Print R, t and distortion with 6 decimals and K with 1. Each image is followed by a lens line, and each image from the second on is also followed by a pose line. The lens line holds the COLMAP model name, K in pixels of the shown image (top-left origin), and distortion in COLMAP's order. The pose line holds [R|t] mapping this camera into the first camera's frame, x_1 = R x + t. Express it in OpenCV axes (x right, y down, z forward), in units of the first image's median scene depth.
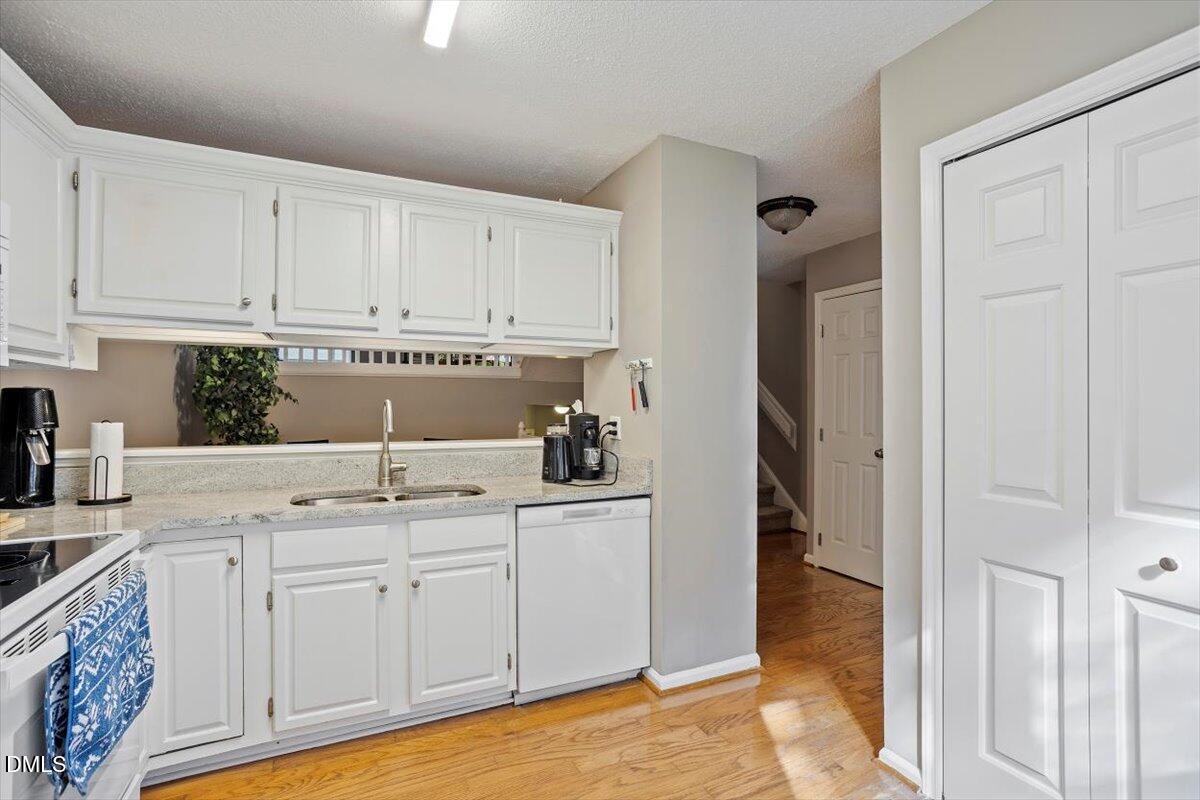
lens RADIAL K [[568.6, 0, 630.5], [0, 568.6, 398.3], [0, 0, 1]] dist [-0.039784, 0.030450]
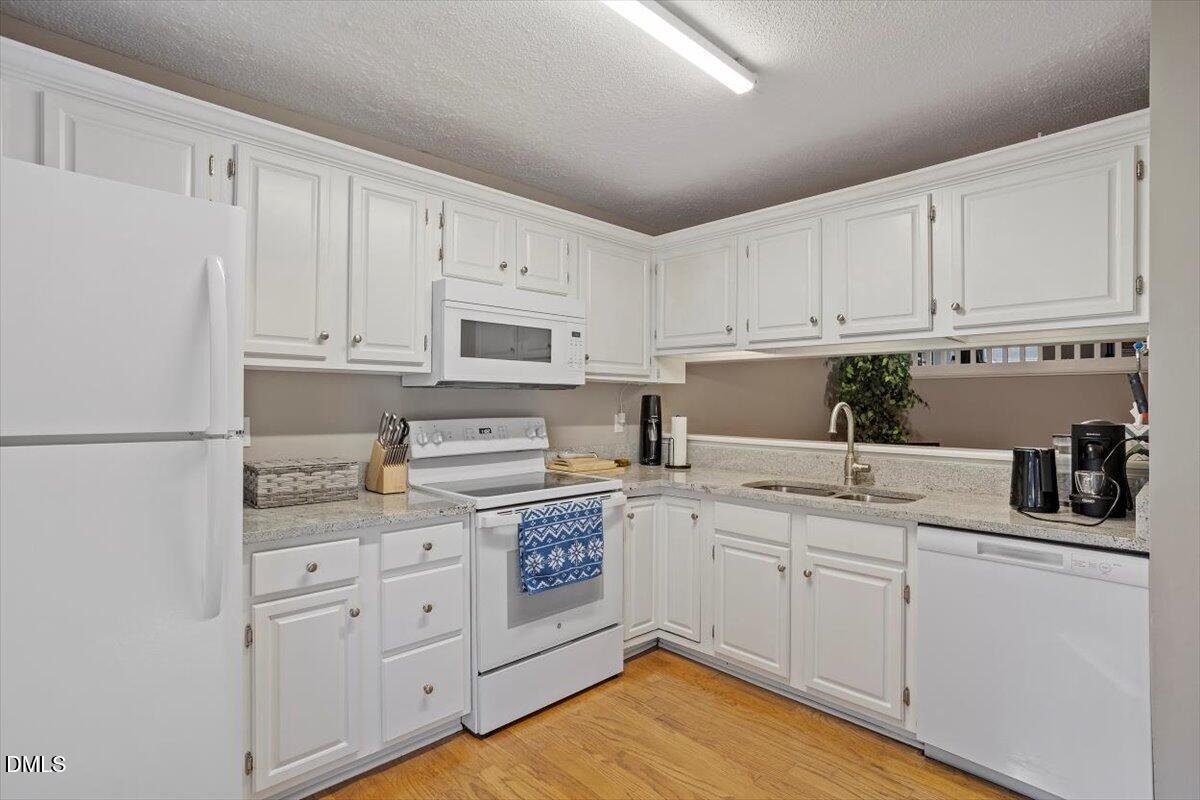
lens RADIAL K [[595.1, 0, 627.5], [0, 595.1, 406.1], [0, 0, 1]] dist [-0.001873, 0.000467]
pose [[0.339958, 0.004408, -0.940430, 0.453095], [0.002884, 0.999979, 0.005729, 0.002208], [0.940436, -0.004660, 0.339938, 0.235962]]
